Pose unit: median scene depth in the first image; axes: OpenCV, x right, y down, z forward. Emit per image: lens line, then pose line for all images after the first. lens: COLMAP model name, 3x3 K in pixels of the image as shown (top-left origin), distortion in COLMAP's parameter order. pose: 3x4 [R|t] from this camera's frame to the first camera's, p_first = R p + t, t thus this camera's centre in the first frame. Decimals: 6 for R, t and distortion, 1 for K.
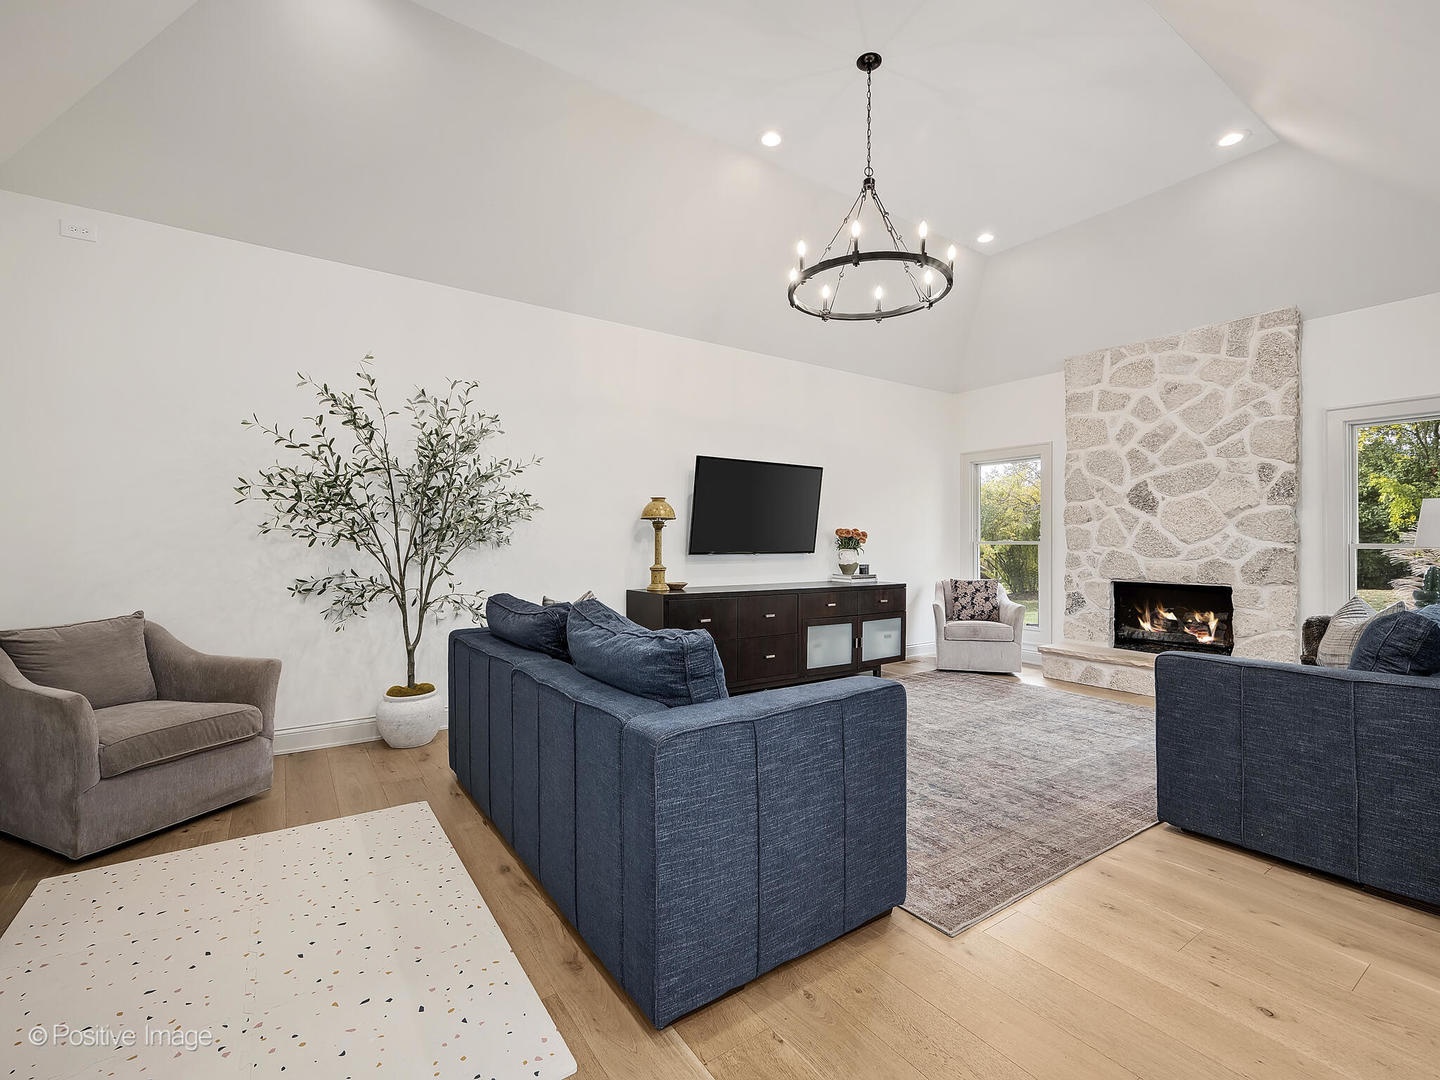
lens RADIAL K [[638.6, 0, 724.2], [0, 638.6, 539.9], [0, 0, 1]] dist [-0.000789, -0.000049]
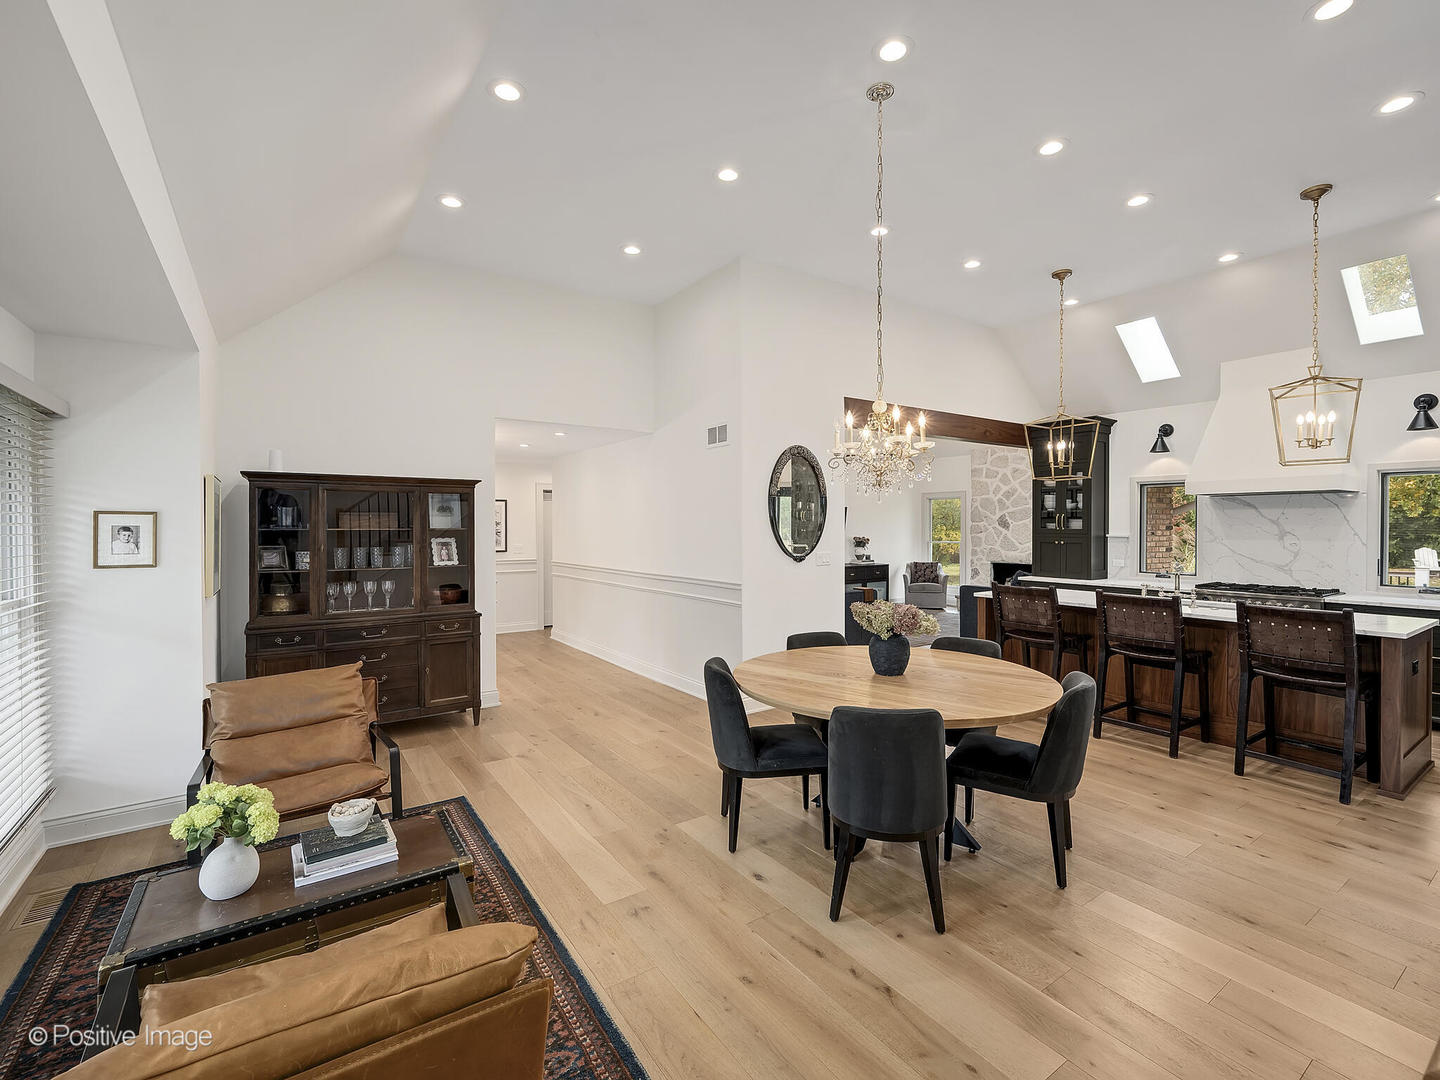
lens RADIAL K [[638.6, 0, 712.9], [0, 638.6, 538.8], [0, 0, 1]] dist [-0.000789, -0.000049]
pose [[0.999328, -0.005130, -0.036307, -0.197145], [0.006064, 0.999652, 0.025661, -0.066831], [0.036163, -0.025863, 0.999011, -1.034711]]
